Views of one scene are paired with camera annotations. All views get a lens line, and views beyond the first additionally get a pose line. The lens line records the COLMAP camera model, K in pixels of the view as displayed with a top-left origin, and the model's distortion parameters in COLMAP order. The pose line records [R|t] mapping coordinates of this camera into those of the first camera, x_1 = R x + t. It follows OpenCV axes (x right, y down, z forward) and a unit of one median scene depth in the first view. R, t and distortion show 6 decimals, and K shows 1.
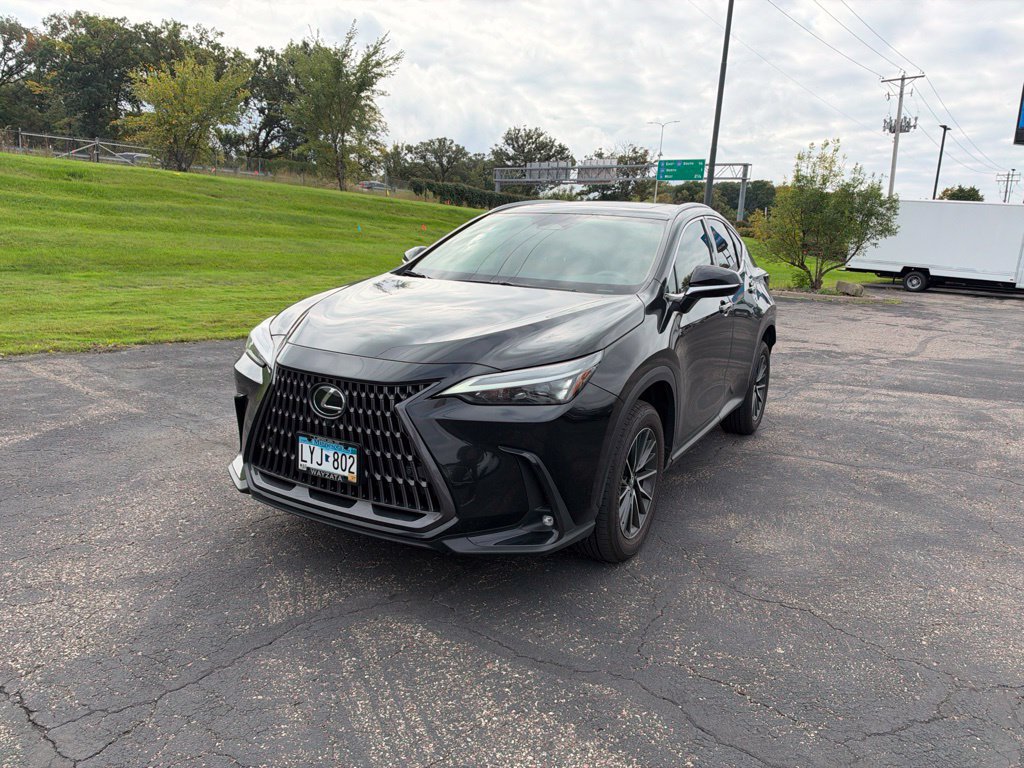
lens RADIAL K [[729.7, 0, 514.1], [0, 729.7, 399.5], [0, 0, 1]] dist [0.040749, -0.082959]
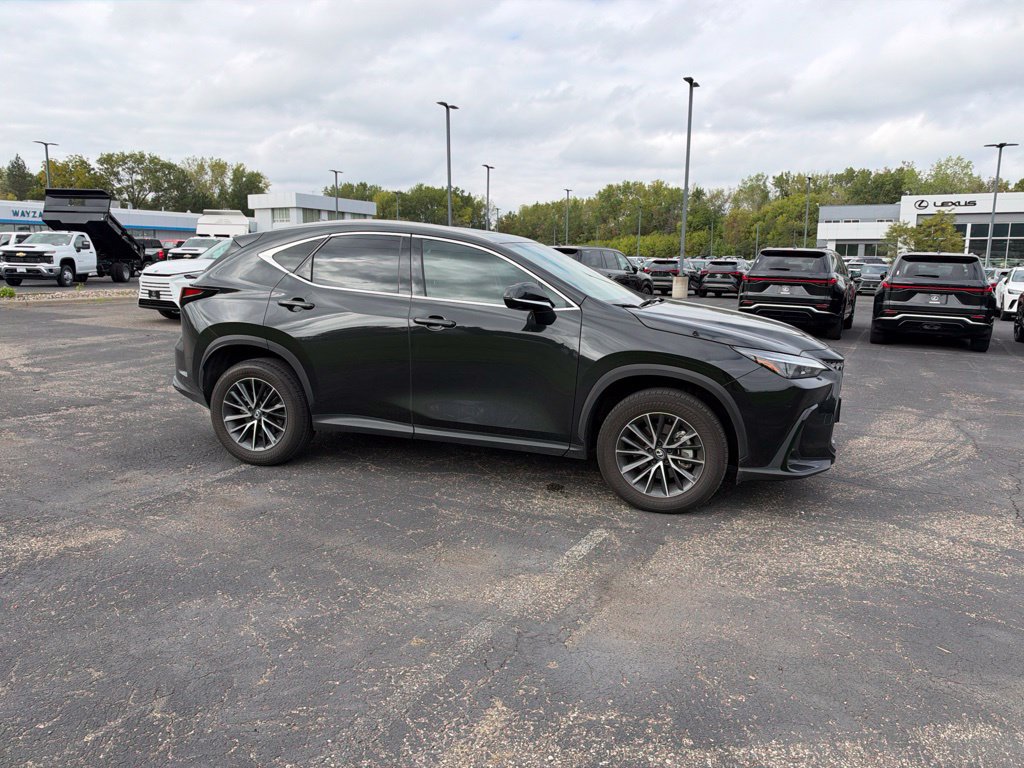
lens RADIAL K [[733.0, 0, 513.6], [0, 733.0, 402.2], [0, 0, 1]] dist [0.034123, -0.065330]
pose [[-0.196866, -0.244821, 0.949372, -1.215003], [0.188588, 0.940783, 0.281713, -0.385151], [-0.962122, 0.234500, -0.139038, 1.376581]]
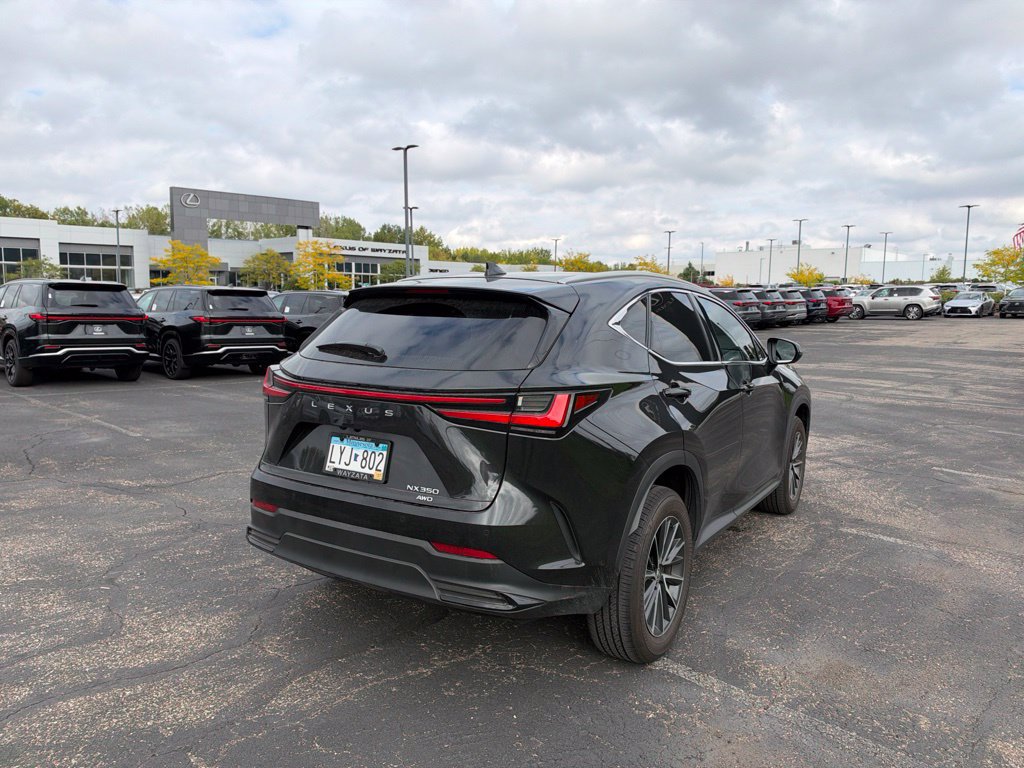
lens RADIAL K [[740.2, 0, 515.0], [0, 740.2, 390.1], [0, 0, 1]] dist [0.007433, -0.025268]
pose [[-0.996085, -0.077870, 0.041850, 0.210100], [-0.059213, 0.939203, 0.338218, -0.542130], [-0.065643, 0.334416, -0.940137, 2.331476]]
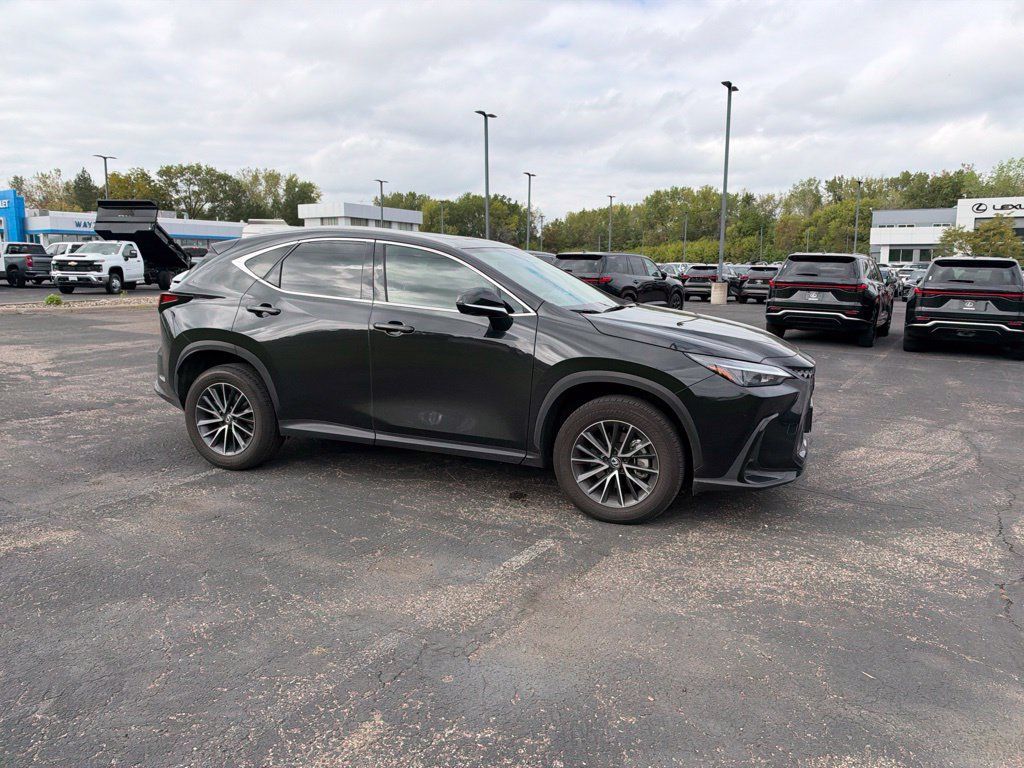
lens RADIAL K [[735.8, 0, 515.2], [0, 735.8, 396.8], [0, 0, 1]] dist [0.023484, -0.047136]
pose [[-0.135922, -0.229920, 0.963671, -1.226015], [0.198430, 0.946670, 0.253852, -0.355207], [-0.970644, 0.225726, -0.083050, 1.243370]]
